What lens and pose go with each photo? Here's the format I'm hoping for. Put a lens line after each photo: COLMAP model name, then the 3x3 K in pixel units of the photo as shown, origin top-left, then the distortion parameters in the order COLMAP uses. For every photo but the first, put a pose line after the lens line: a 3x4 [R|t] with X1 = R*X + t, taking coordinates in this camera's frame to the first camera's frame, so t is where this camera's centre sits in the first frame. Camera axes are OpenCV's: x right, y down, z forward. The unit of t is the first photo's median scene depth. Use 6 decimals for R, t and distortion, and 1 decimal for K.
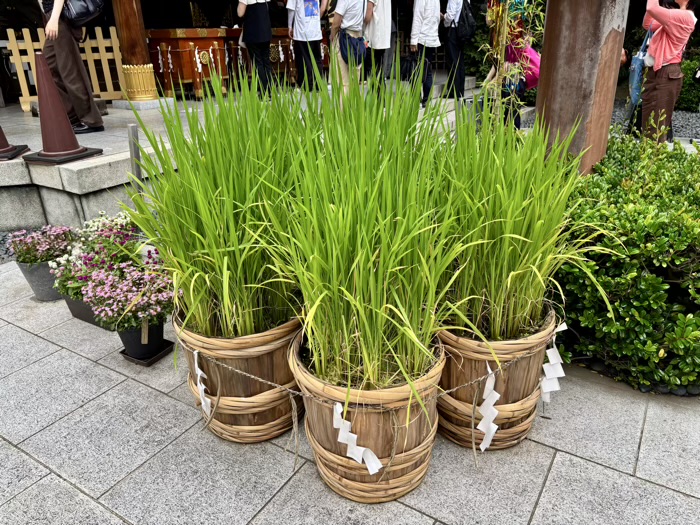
lens RADIAL K [[531.0, 0, 351.2], [0, 531.0, 261.0], [0, 0, 1]] dist [0.016307, -0.008237]
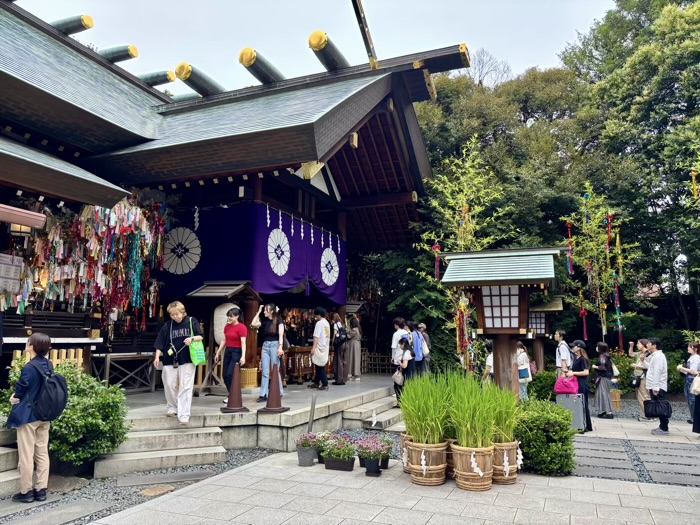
lens RADIAL K [[531.0, 0, 350.2], [0, 531.0, 262.8], [0, 0, 1]] dist [0.016307, -0.008237]
pose [[0.985859, 0.052058, 0.159287, -1.055796], [0.038940, 0.853343, -0.519894, 0.703441], [-0.162991, 0.518745, 0.839248, -1.898753]]
